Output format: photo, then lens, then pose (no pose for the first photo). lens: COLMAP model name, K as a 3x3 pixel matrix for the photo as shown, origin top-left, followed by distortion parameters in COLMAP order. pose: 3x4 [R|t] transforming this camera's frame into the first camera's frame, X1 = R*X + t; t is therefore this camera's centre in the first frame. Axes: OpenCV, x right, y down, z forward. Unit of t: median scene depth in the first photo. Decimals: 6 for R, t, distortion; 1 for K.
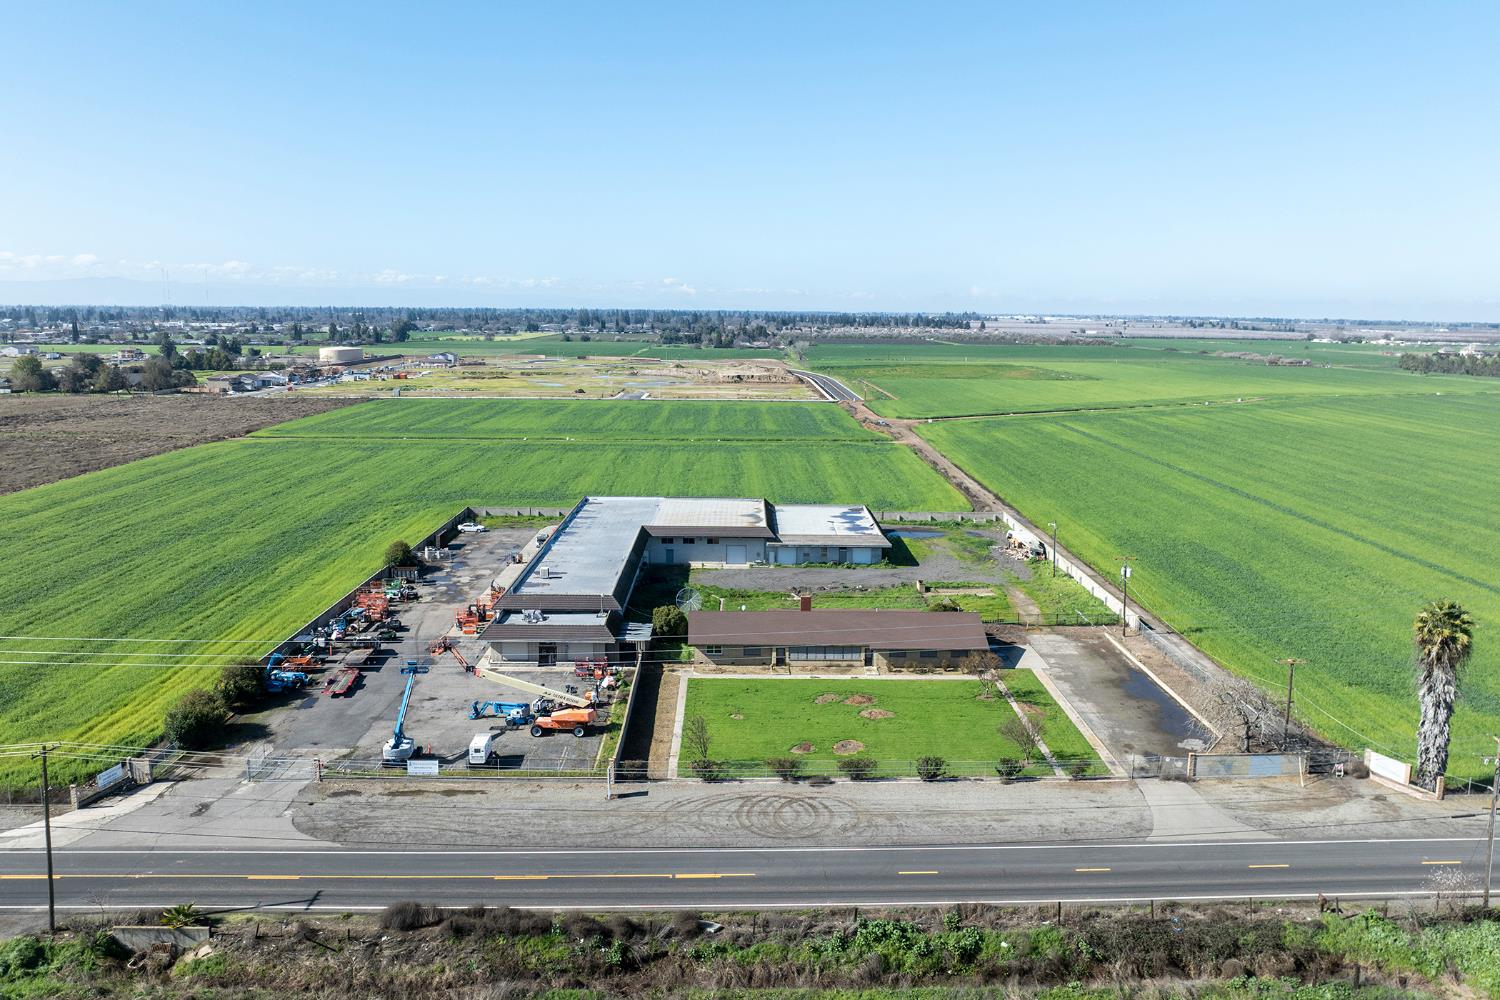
lens RADIAL K [[1129.5, 0, 755.4], [0, 1129.5, 498.8], [0, 0, 1]] dist [-0.034580, -0.002630]
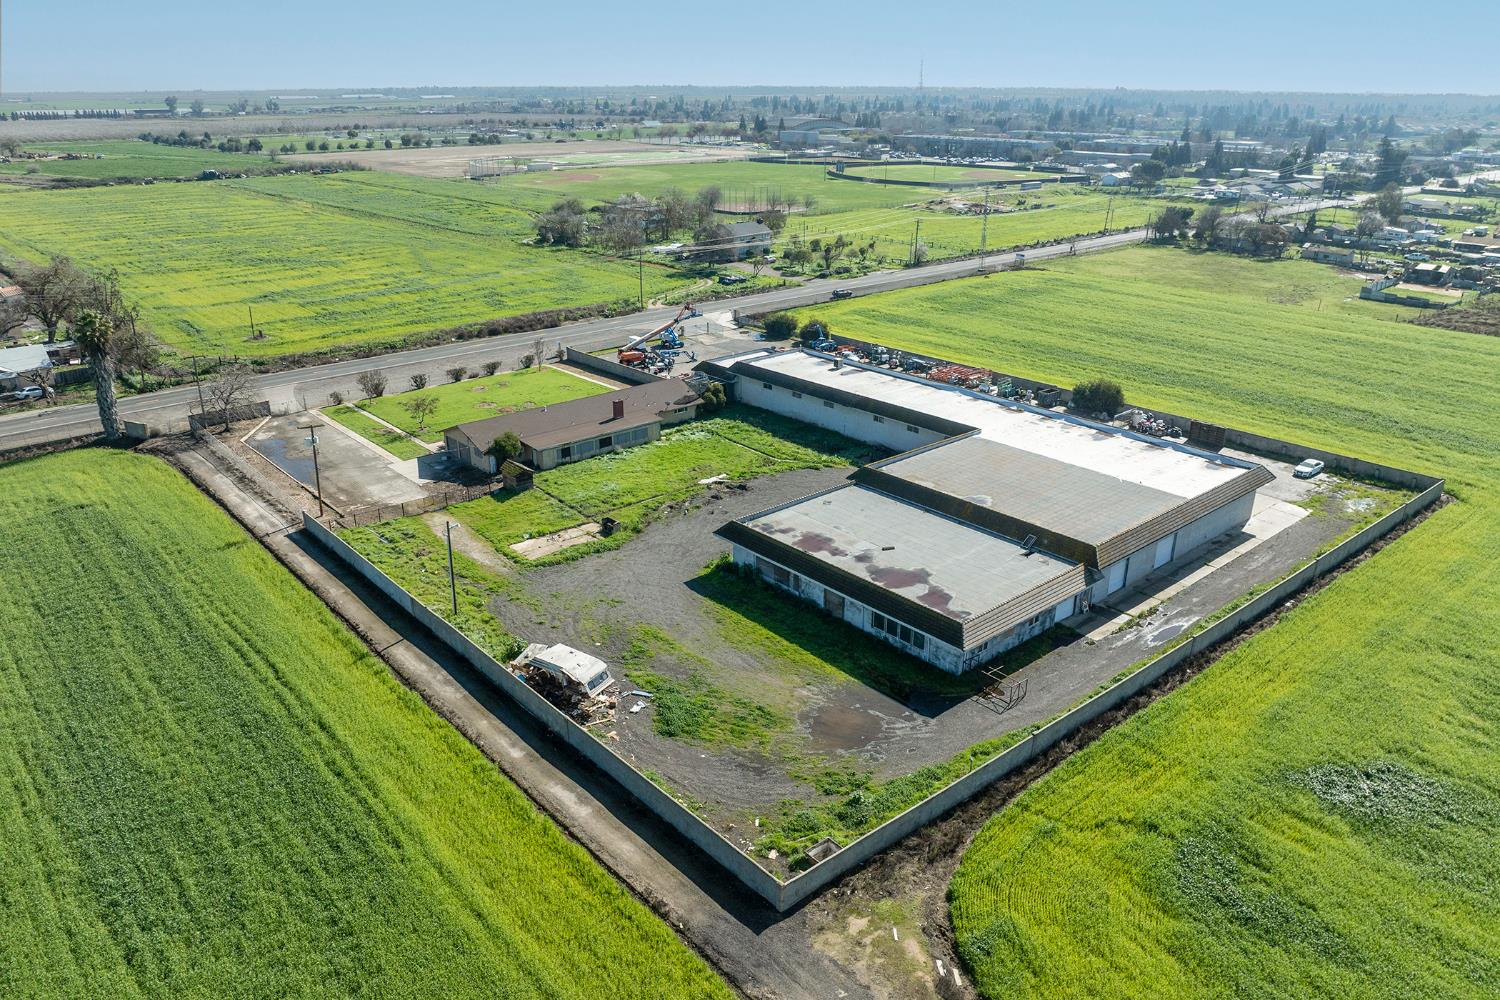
lens RADIAL K [[1056.5, 0, 739.6], [0, 1056.5, 500.0], [0, 0, 1]] dist [-0.035089, 0.003521]
pose [[-0.764008, 0.227615, -0.603724, 0.477211], [-0.115042, 0.872656, 0.474591, -0.261661], [0.634868, 0.432045, -0.640531, 1.443544]]
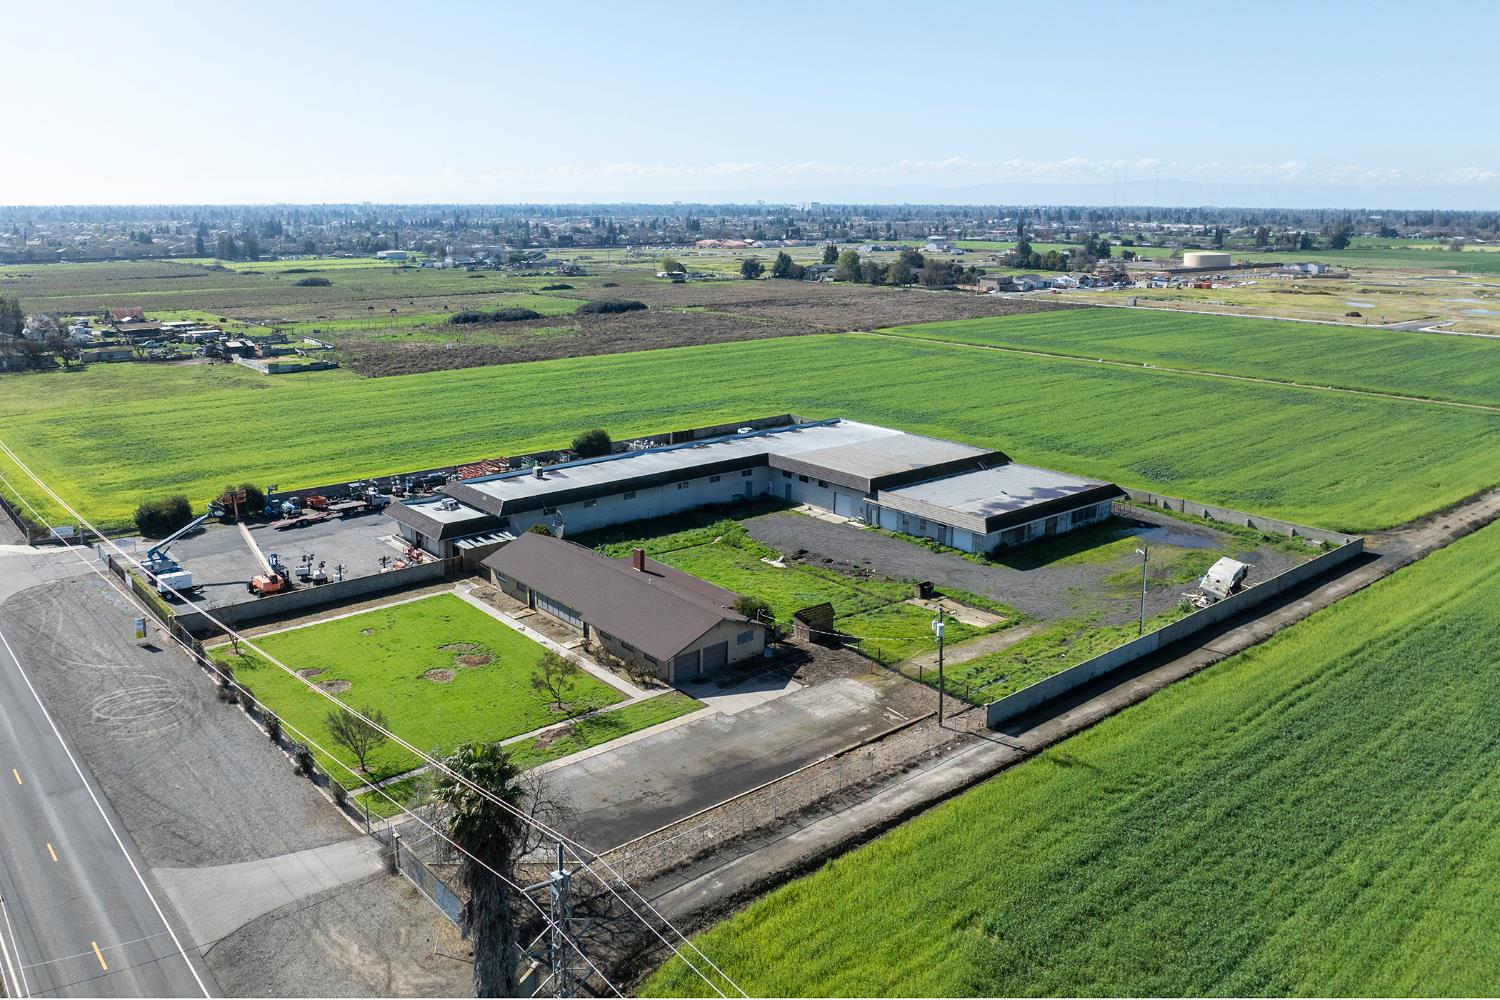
lens RADIAL K [[1138.9, 0, 683.8], [0, 1138.9, 392.3], [0, 0, 1]] dist [-0.041106, 0.002575]
pose [[0.608620, 0.122133, -0.784006, 0.606545], [-0.128398, 0.990219, 0.054582, -0.069948], [0.783004, 0.067445, 0.618349, 0.394376]]
